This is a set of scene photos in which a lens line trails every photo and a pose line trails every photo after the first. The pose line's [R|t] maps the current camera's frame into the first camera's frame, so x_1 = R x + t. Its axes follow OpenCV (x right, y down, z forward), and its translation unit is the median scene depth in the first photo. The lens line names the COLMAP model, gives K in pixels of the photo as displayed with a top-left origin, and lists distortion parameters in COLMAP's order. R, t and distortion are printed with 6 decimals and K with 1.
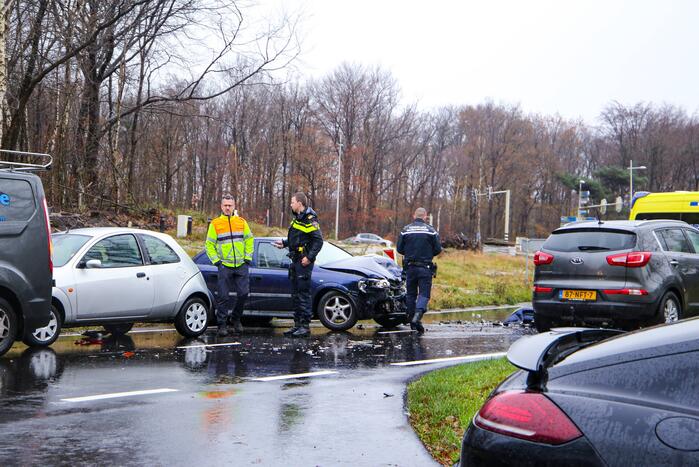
lens RADIAL K [[1280.9, 0, 349.5], [0, 1280.9, 233.5], [0, 0, 1]] dist [0.047257, 2.678945]
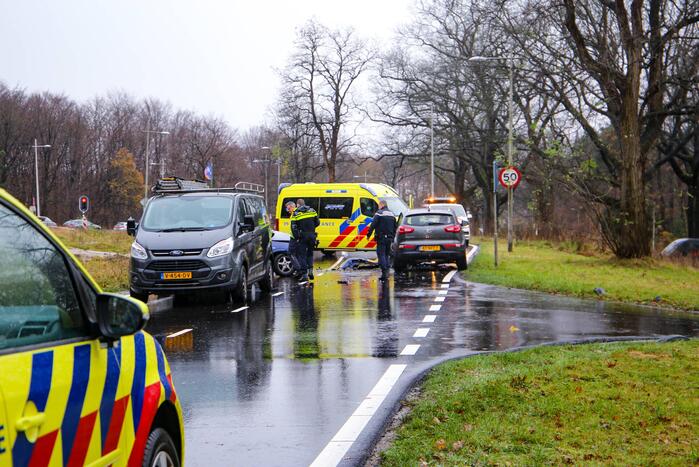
lens RADIAL K [[1280.9, 0, 349.5], [0, 1280.9, 233.5], [0, 0, 1]] dist [0.047257, 2.678945]
pose [[0.845831, -0.039081, 0.532017, -0.849820], [0.024903, 0.999118, 0.033801, -0.037937], [-0.532869, -0.015341, 0.846059, -0.503709]]
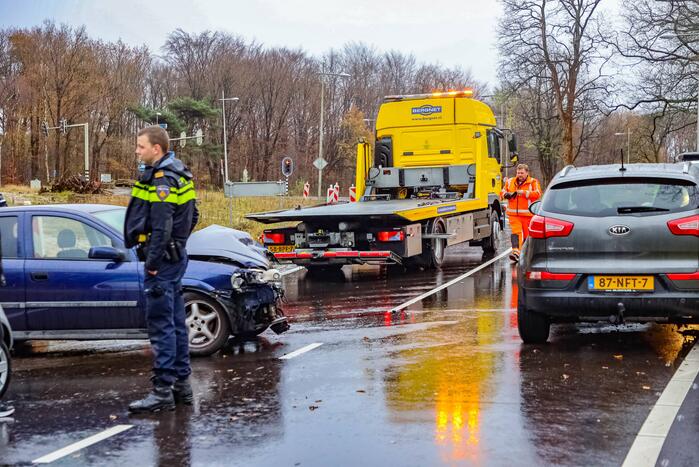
lens RADIAL K [[1280.9, 0, 349.5], [0, 1280.9, 233.5], [0, 0, 1]] dist [0.047257, 2.678945]
pose [[0.937590, -0.045598, 0.344740, -0.148022], [0.027636, 0.998001, 0.056840, -0.014981], [-0.346643, -0.043766, 0.936976, 0.408070]]
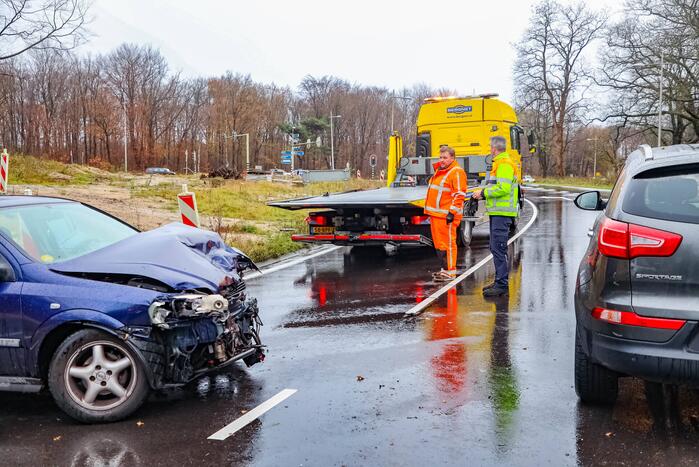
lens RADIAL K [[774.0, 0, 349.5], [0, 774.0, 233.5], [0, 0, 1]] dist [0.041458, 0.239955]
pose [[0.964272, -0.053725, 0.259408, 0.005391], [0.029891, 0.995032, 0.094967, -0.007200], [-0.263221, -0.083820, 0.961087, 0.737428]]
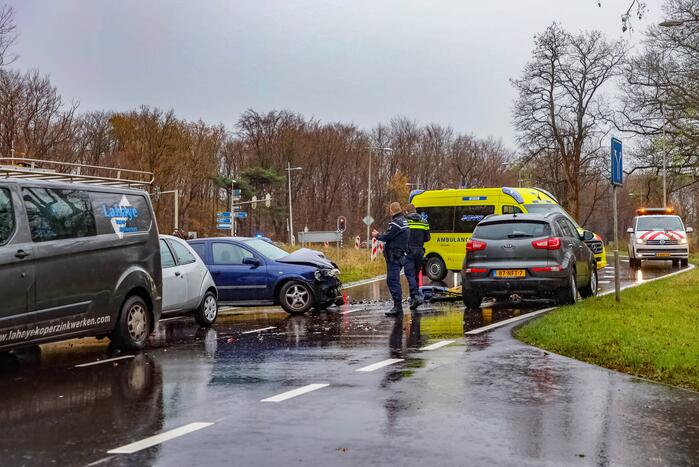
lens RADIAL K [[1154.9, 0, 349.5], [0, 1154.9, 233.5], [0, 0, 1]] dist [0.275702, 0.104942]
pose [[0.950977, -0.037553, 0.306973, -0.288504], [0.036093, 0.999294, 0.010431, -0.008042], [-0.307148, 0.001160, 0.951661, -0.033366]]
